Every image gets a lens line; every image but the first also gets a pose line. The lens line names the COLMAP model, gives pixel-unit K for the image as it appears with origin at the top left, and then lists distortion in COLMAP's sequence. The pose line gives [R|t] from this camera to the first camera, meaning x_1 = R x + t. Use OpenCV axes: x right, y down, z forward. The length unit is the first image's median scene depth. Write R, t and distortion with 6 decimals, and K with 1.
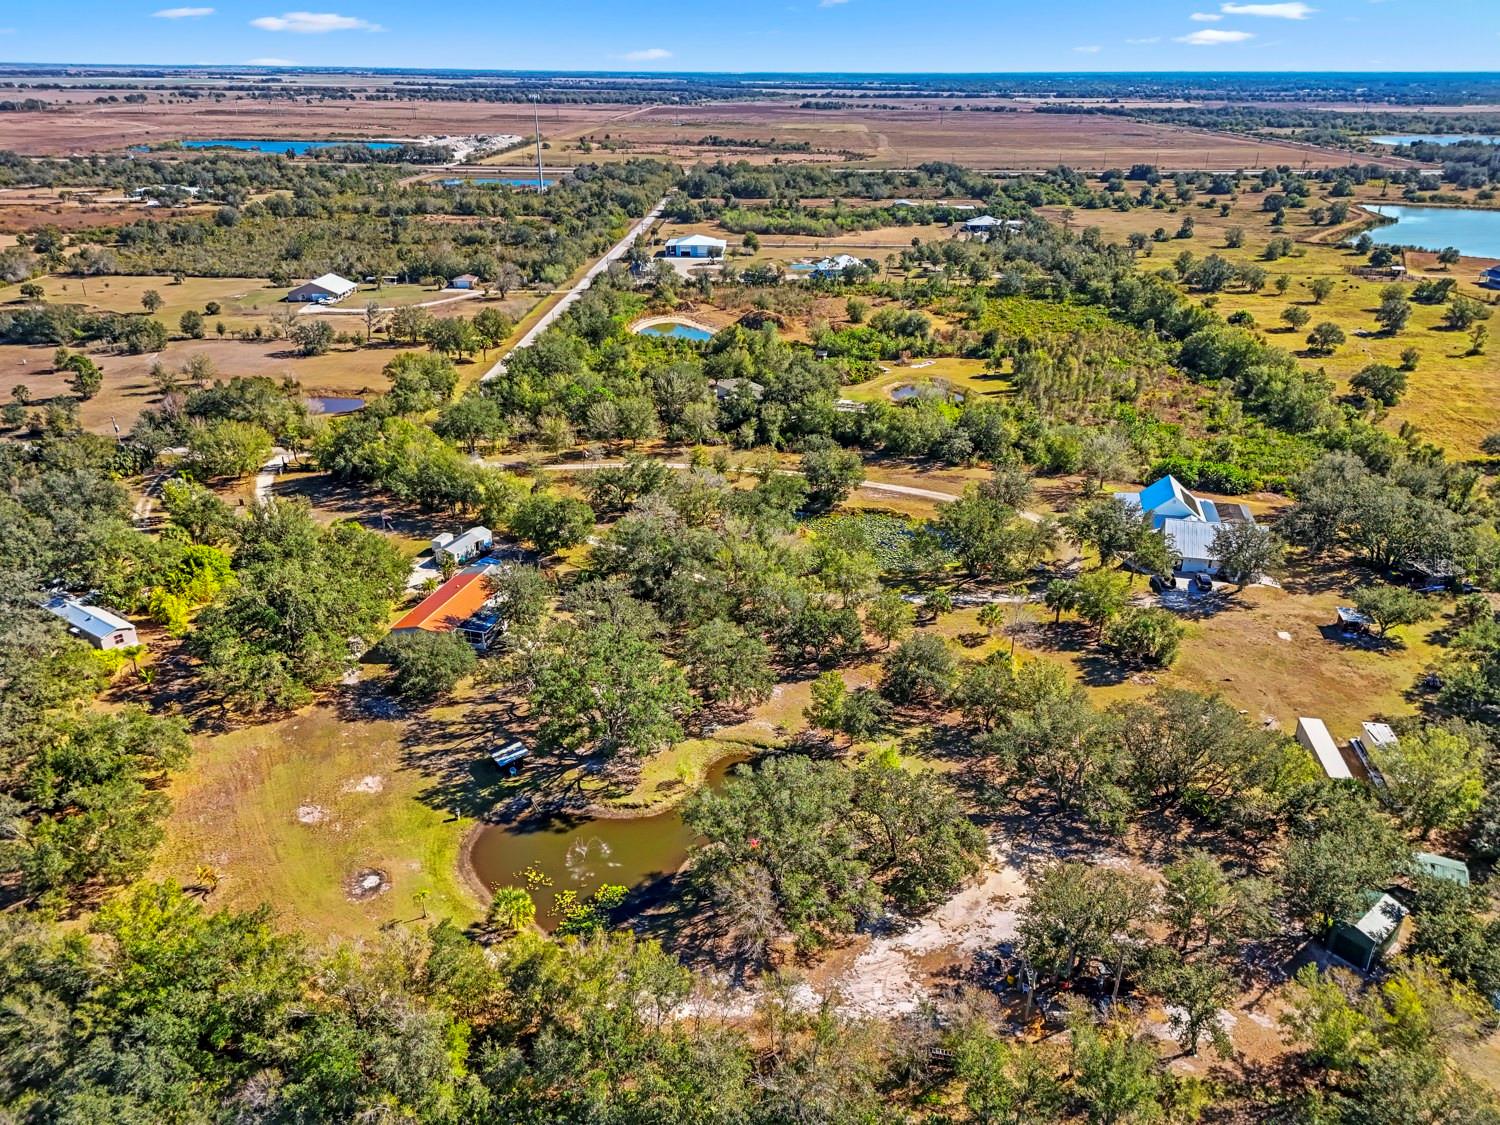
lens RADIAL K [[1071.5, 0, 750.0], [0, 1071.5, 562.5], [0, 0, 1]] dist [0.004837, -0.002942]
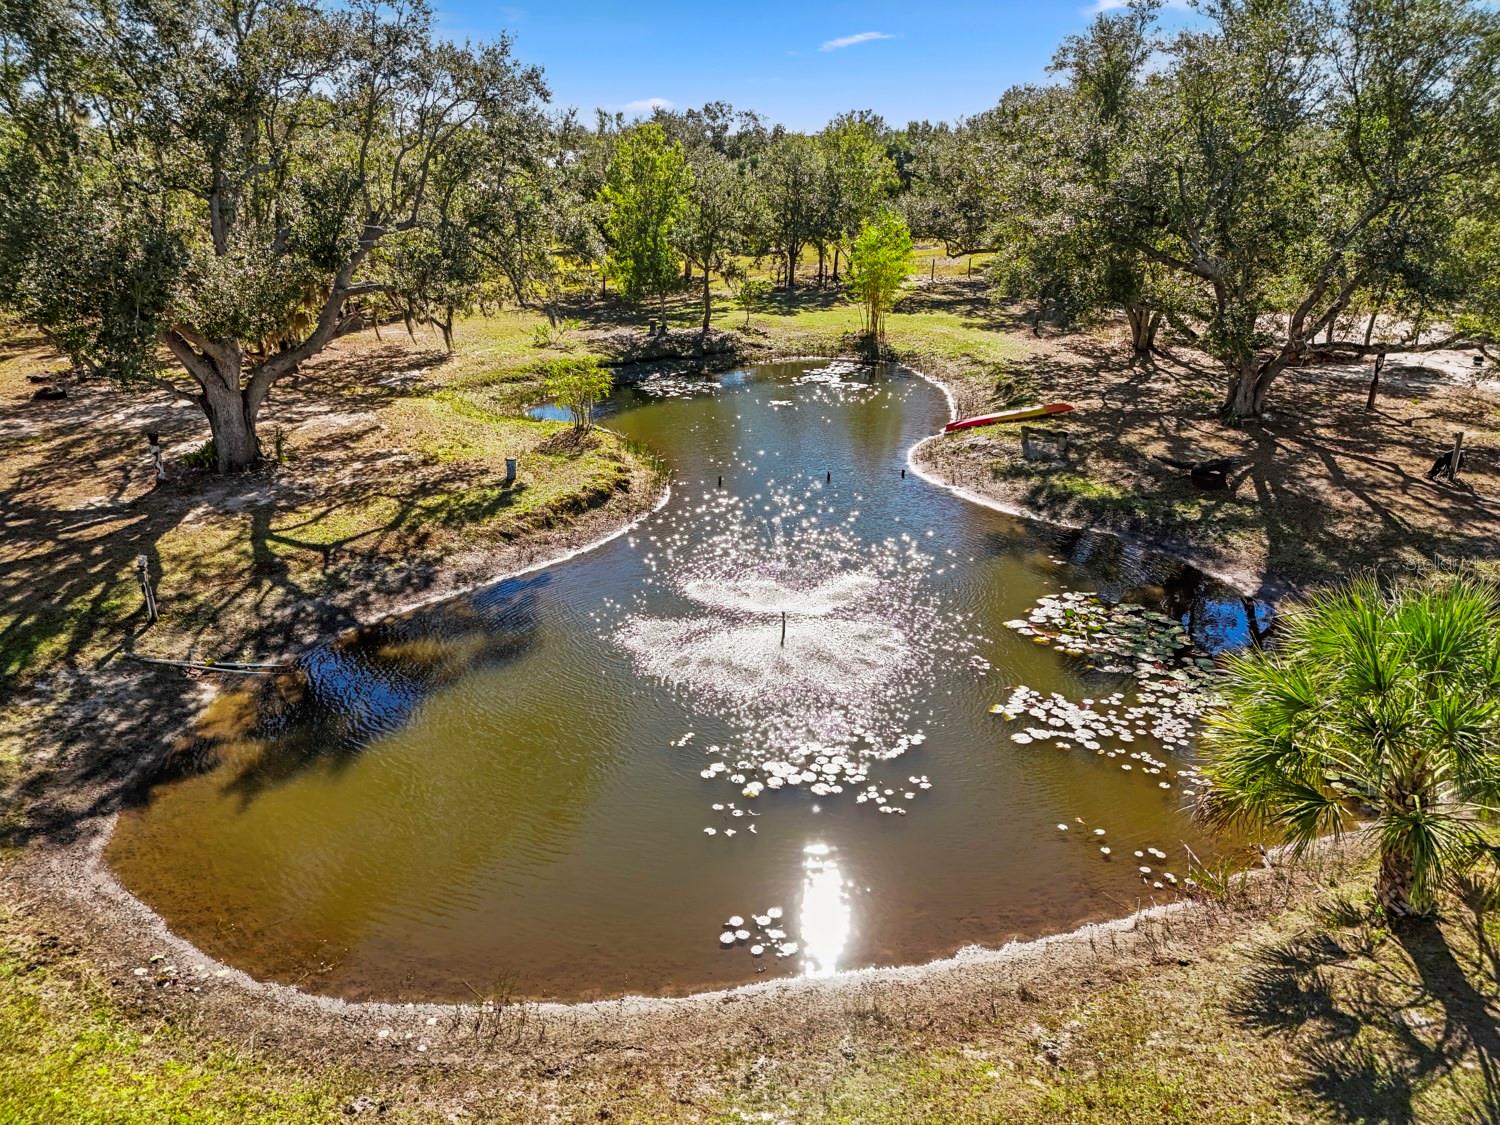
lens RADIAL K [[1071.5, 0, 750.0], [0, 1071.5, 562.5], [0, 0, 1]] dist [0.004837, -0.002942]
pose [[0.499955, -0.329542, 0.800904, -0.292115], [0.350245, 0.922713, 0.161026, 0.211351], [-0.792069, 0.200008, 0.576735, 0.815652]]
